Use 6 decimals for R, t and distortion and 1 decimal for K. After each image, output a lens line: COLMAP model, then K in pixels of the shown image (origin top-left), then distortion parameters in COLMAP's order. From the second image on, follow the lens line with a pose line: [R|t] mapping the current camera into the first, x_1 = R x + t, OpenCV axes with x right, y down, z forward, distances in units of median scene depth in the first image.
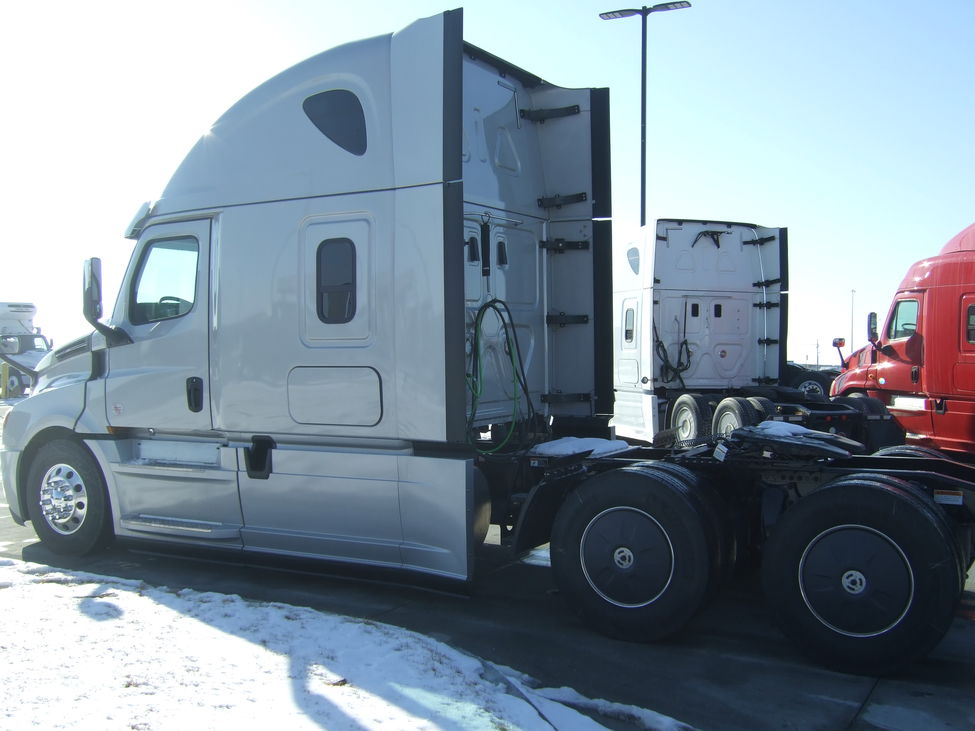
lens RADIAL K [[1014.6, 0, 487.5], [0, 1014.6, 365.5], [0, 0, 1]] dist [-0.081306, -0.001439]
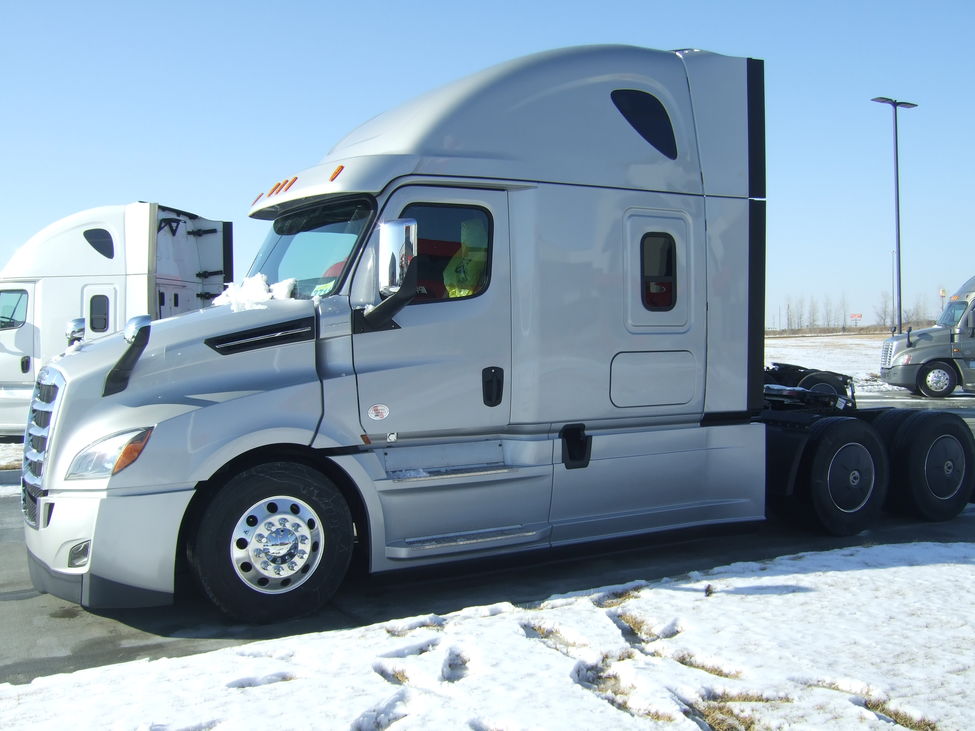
lens RADIAL K [[1014.6, 0, 487.5], [0, 1014.6, 365.5], [0, 0, 1]] dist [-0.081306, -0.001439]
pose [[0.516271, -0.024761, 0.856067, -1.054862], [0.018664, 0.999670, 0.017659, -0.005345], [-0.856222, 0.006861, 0.516563, 0.543027]]
